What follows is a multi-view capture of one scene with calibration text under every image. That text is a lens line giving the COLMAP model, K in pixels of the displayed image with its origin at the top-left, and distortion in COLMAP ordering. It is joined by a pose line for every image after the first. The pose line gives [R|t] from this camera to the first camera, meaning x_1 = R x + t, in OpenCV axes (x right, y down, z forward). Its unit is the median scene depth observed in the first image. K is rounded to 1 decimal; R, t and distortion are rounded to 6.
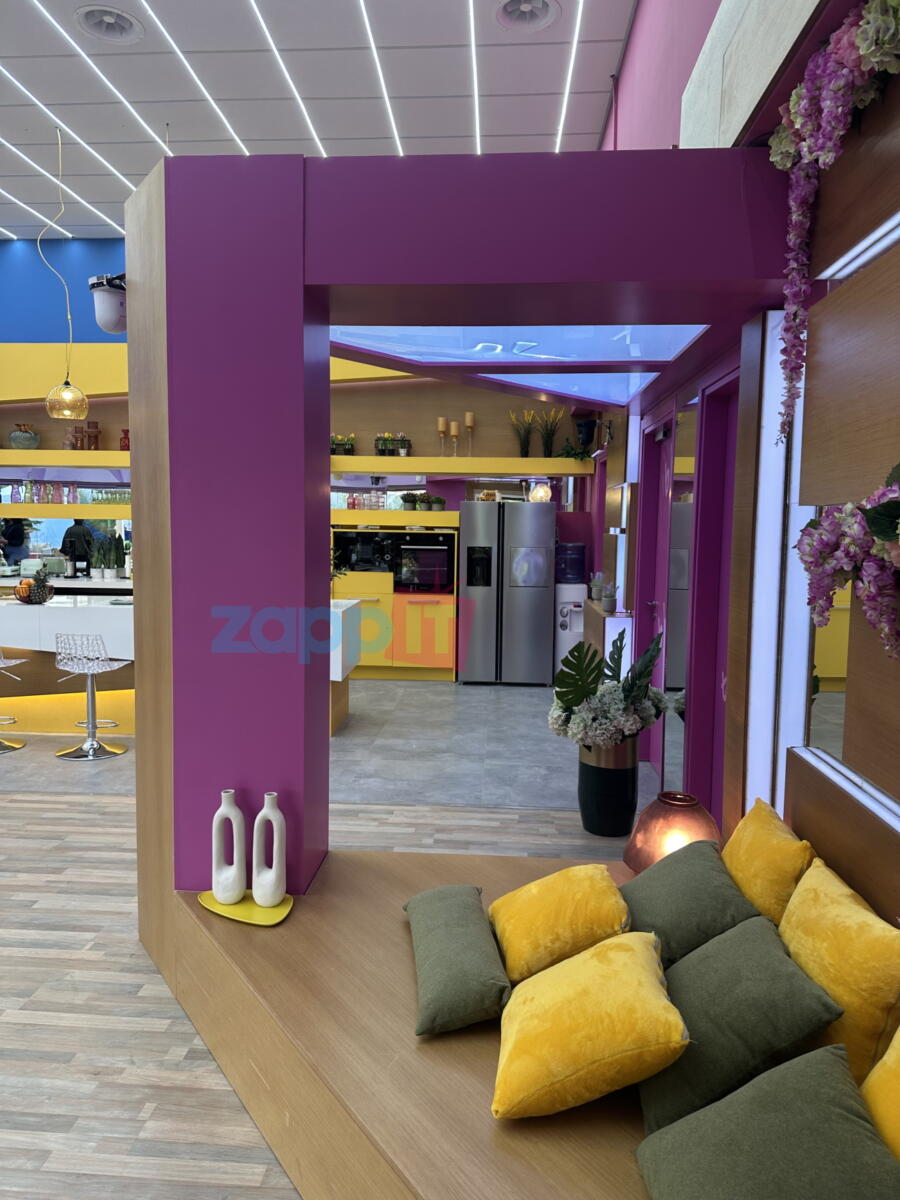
lens RADIAL K [[850.3, 0, 453.0], [0, 850.3, 602.5], [0, 0, 1]] dist [0.039029, -0.010730]
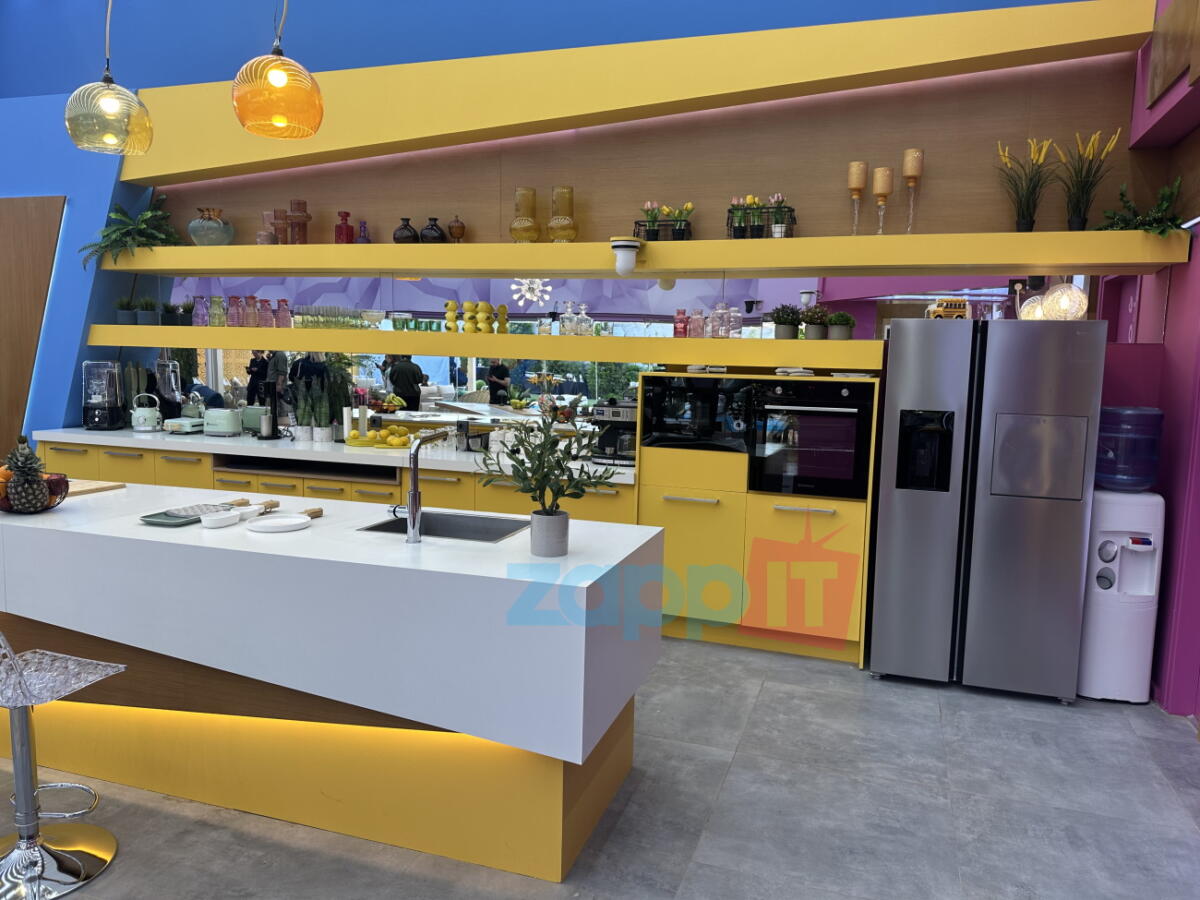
lens RADIAL K [[850.3, 0, 599.3], [0, 850.3, 456.7], [0, 0, 1]] dist [0.039029, -0.010730]
pose [[0.962909, 0.041101, -0.266678, -0.017787], [-0.036158, 0.999072, 0.023422, -0.041613], [0.267393, -0.012910, 0.963501, 0.445962]]
